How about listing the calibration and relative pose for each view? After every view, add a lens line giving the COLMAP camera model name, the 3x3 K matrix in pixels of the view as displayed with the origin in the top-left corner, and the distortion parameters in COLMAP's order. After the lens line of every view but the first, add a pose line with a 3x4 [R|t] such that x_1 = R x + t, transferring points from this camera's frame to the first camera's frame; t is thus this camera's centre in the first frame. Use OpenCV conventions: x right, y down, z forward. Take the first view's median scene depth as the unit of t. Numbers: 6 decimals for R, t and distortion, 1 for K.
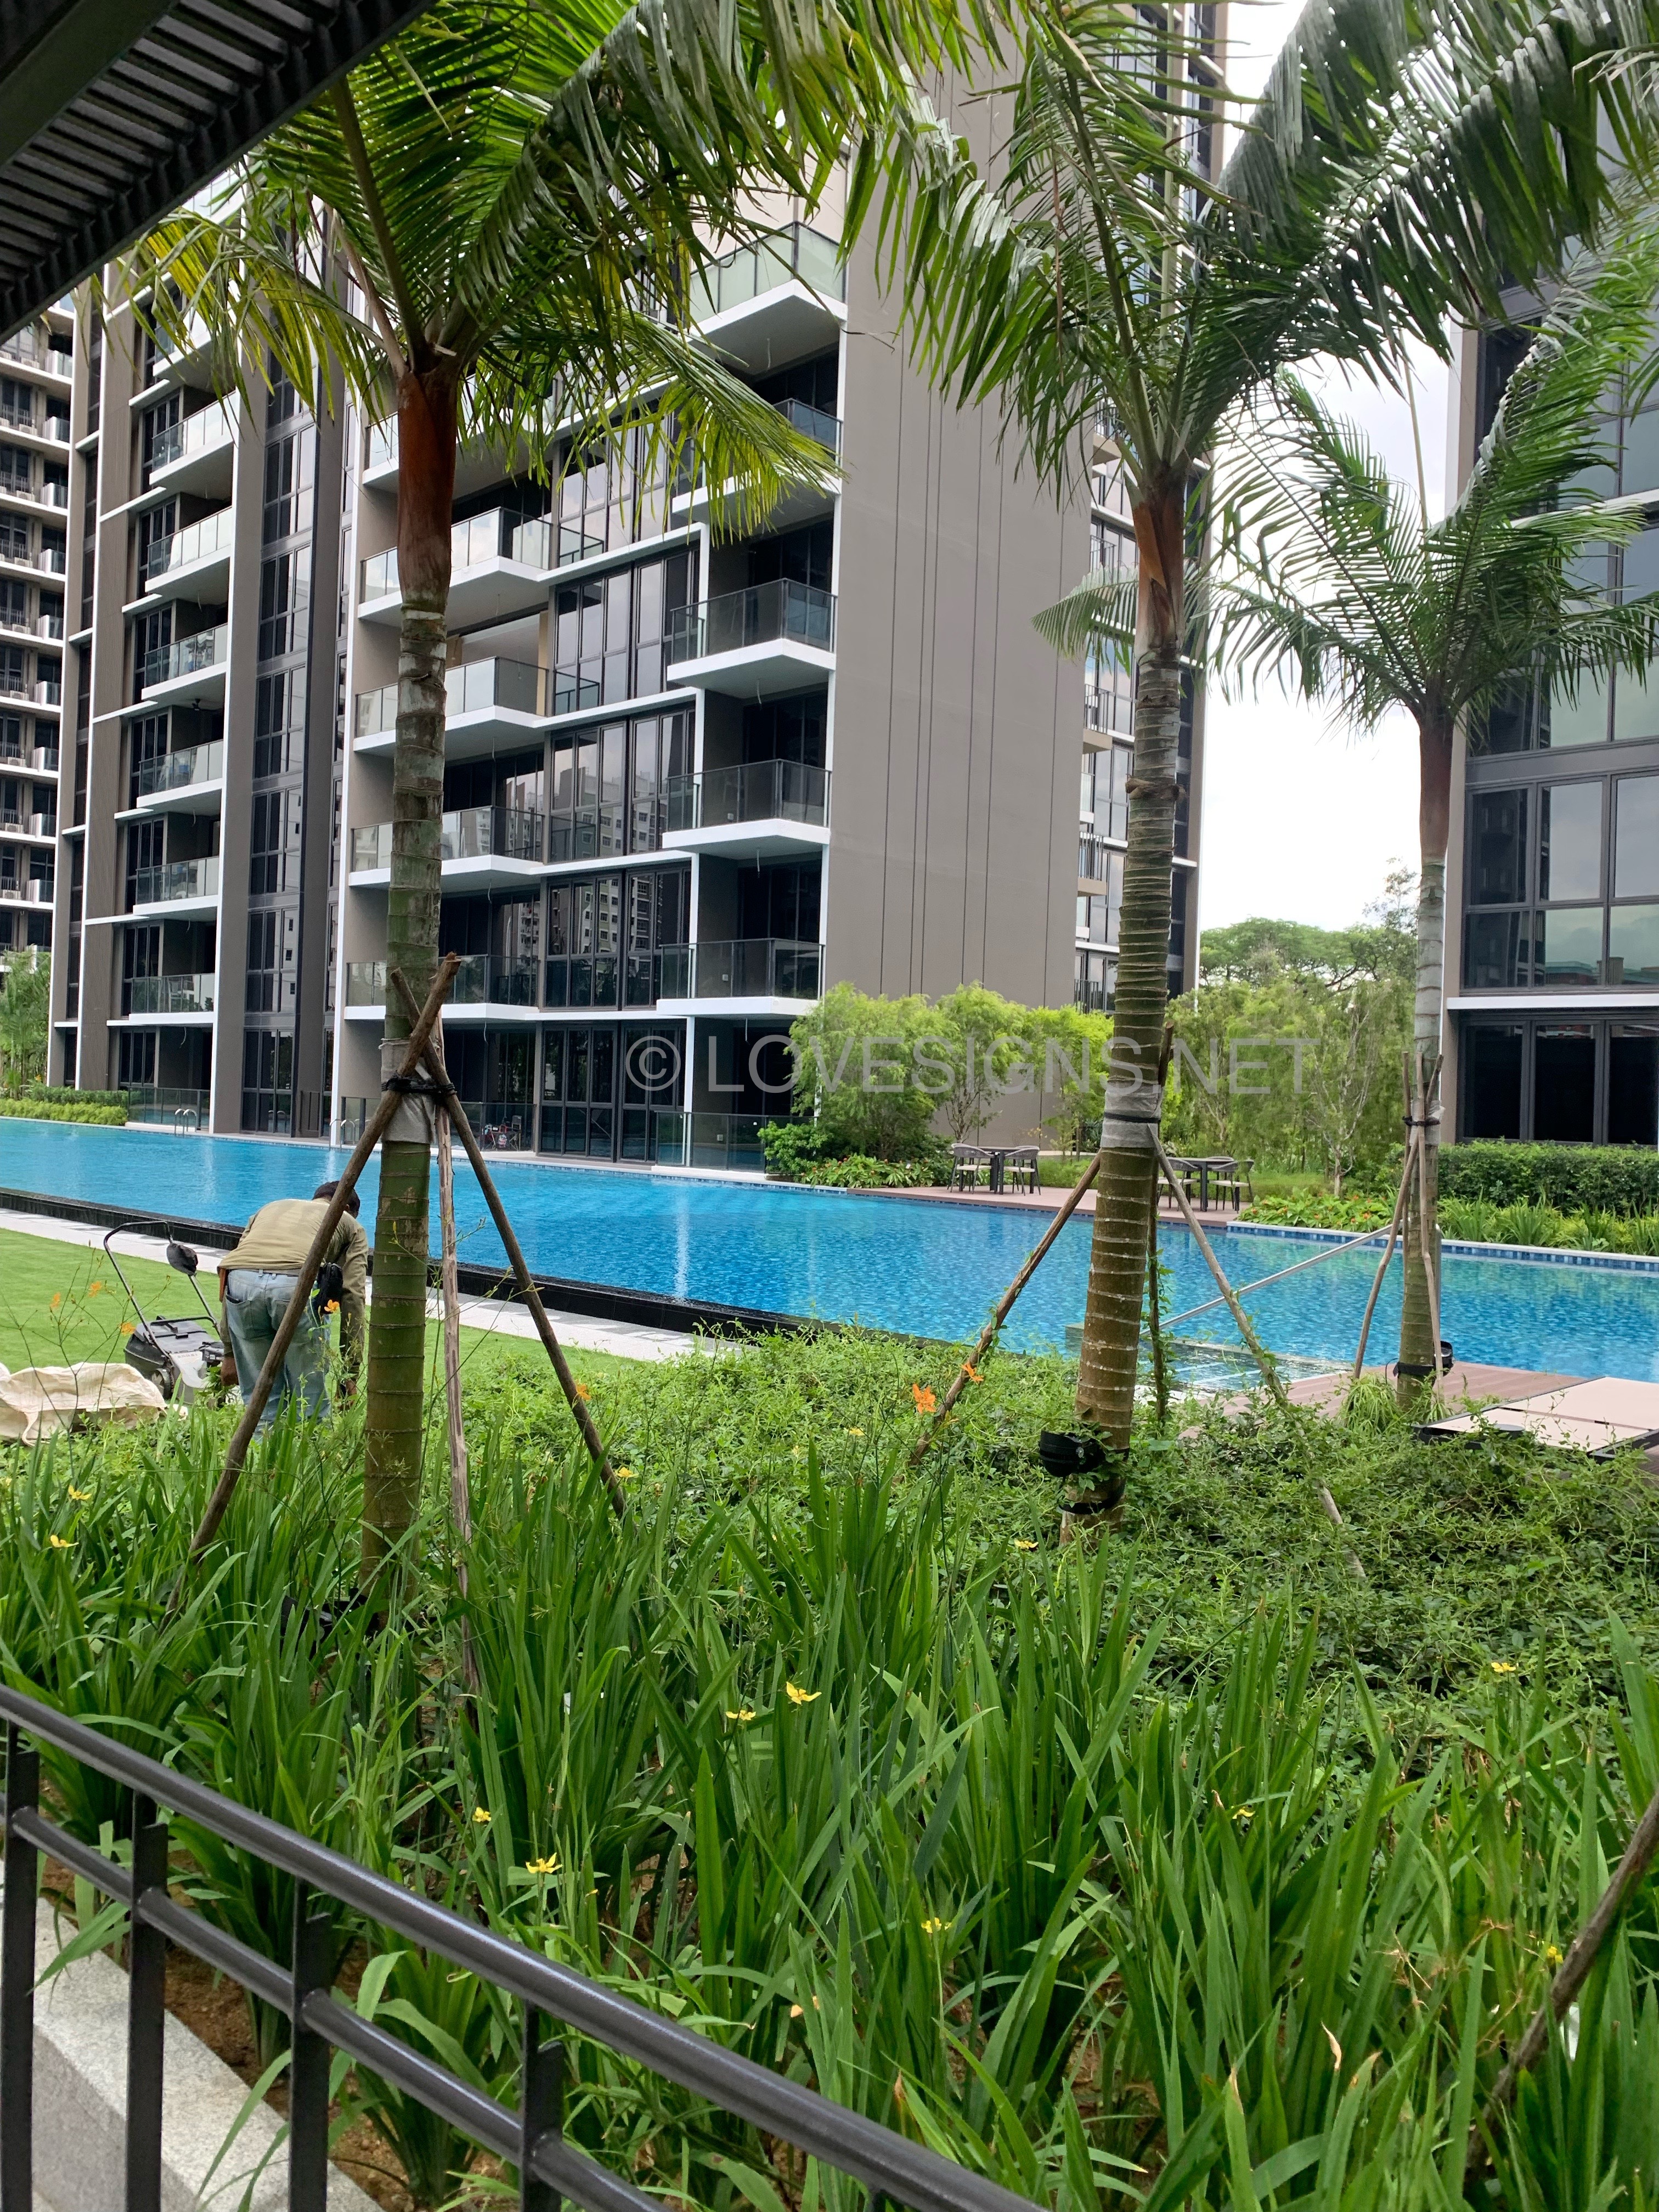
lens RADIAL K [[1689.0, 0, 829.5], [0, 1689.0, 1106.0], [0, 0, 1]] dist [0.092425, -0.177159]
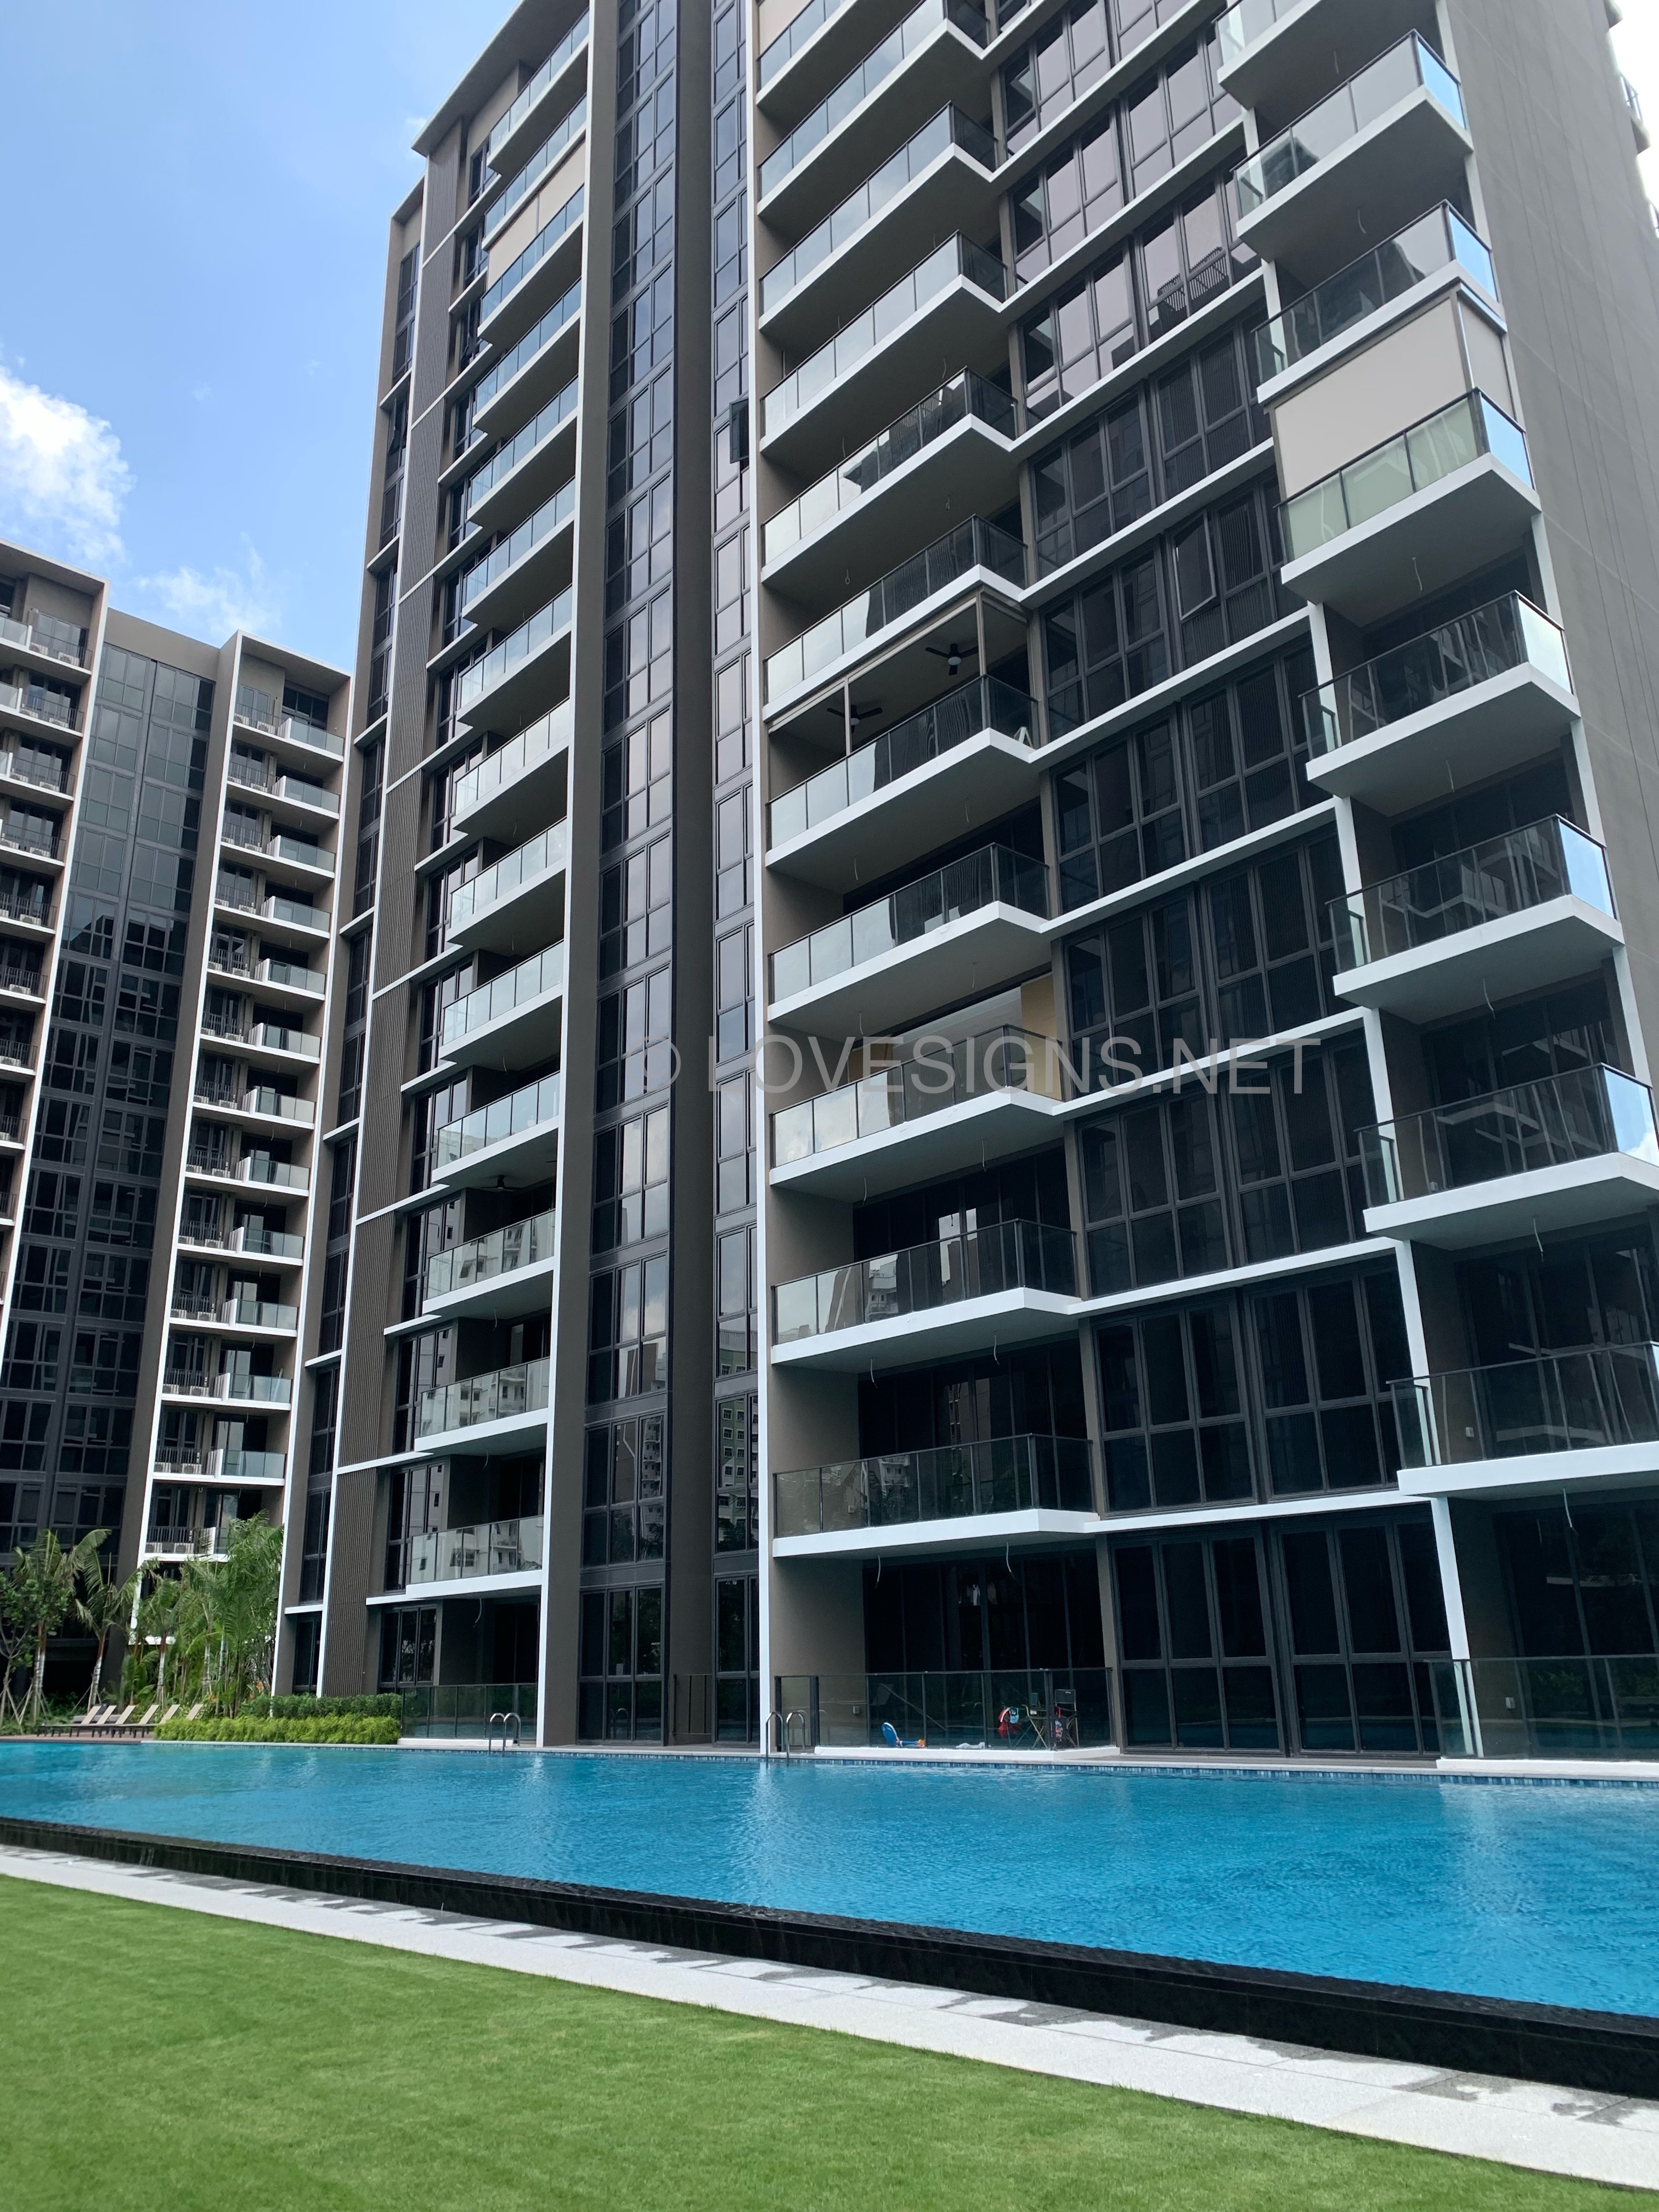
lens RADIAL K [[1706.5, 0, 825.3], [0, 1706.5, 1068.0], [0, 0, 1]] dist [0.047742, -0.041652]
pose [[0.995605, -0.082883, -0.043596, -0.199203], [0.063670, 0.940453, -0.333909, -0.003399], [0.068676, 0.329666, 0.941597, 0.251358]]
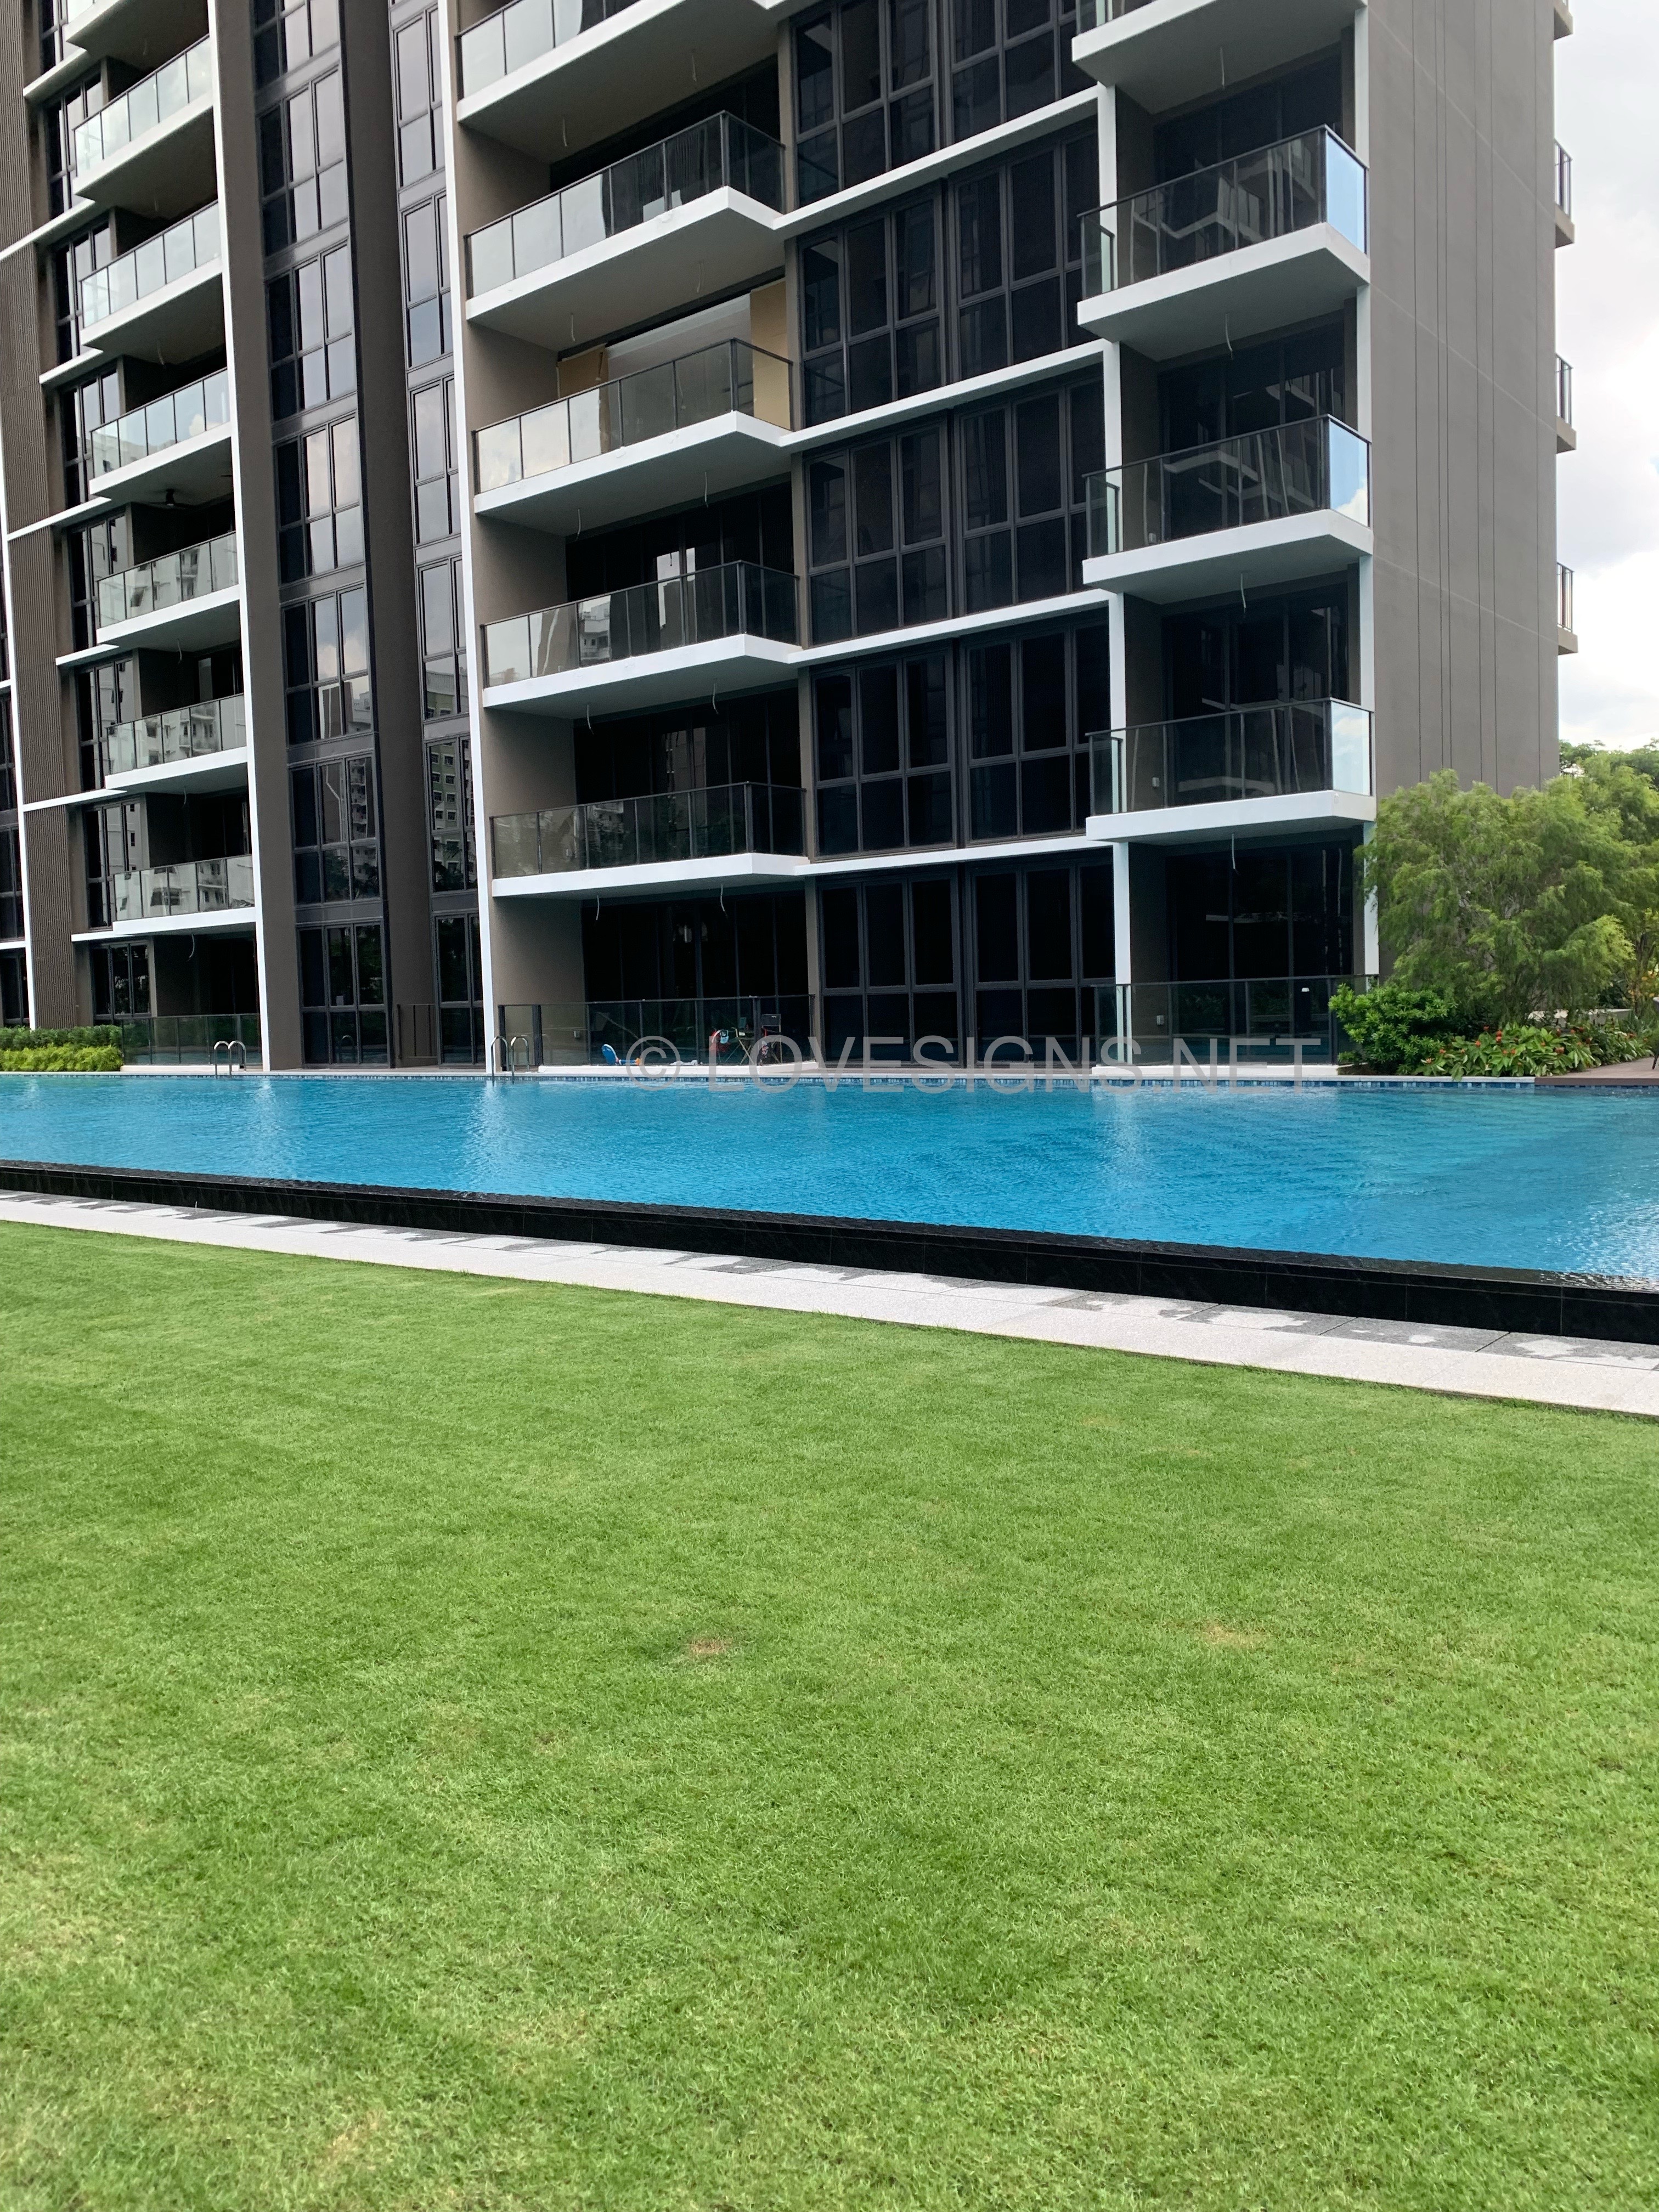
lens RADIAL K [[1706.5, 0, 825.3], [0, 1706.5, 1068.0], [0, 0, 1]] dist [0.047742, -0.041652]
pose [[0.992759, -0.077671, 0.091634, -0.200275], [0.073588, 0.996174, 0.047137, -0.002951], [-0.094944, -0.040053, 0.994676, 0.249004]]
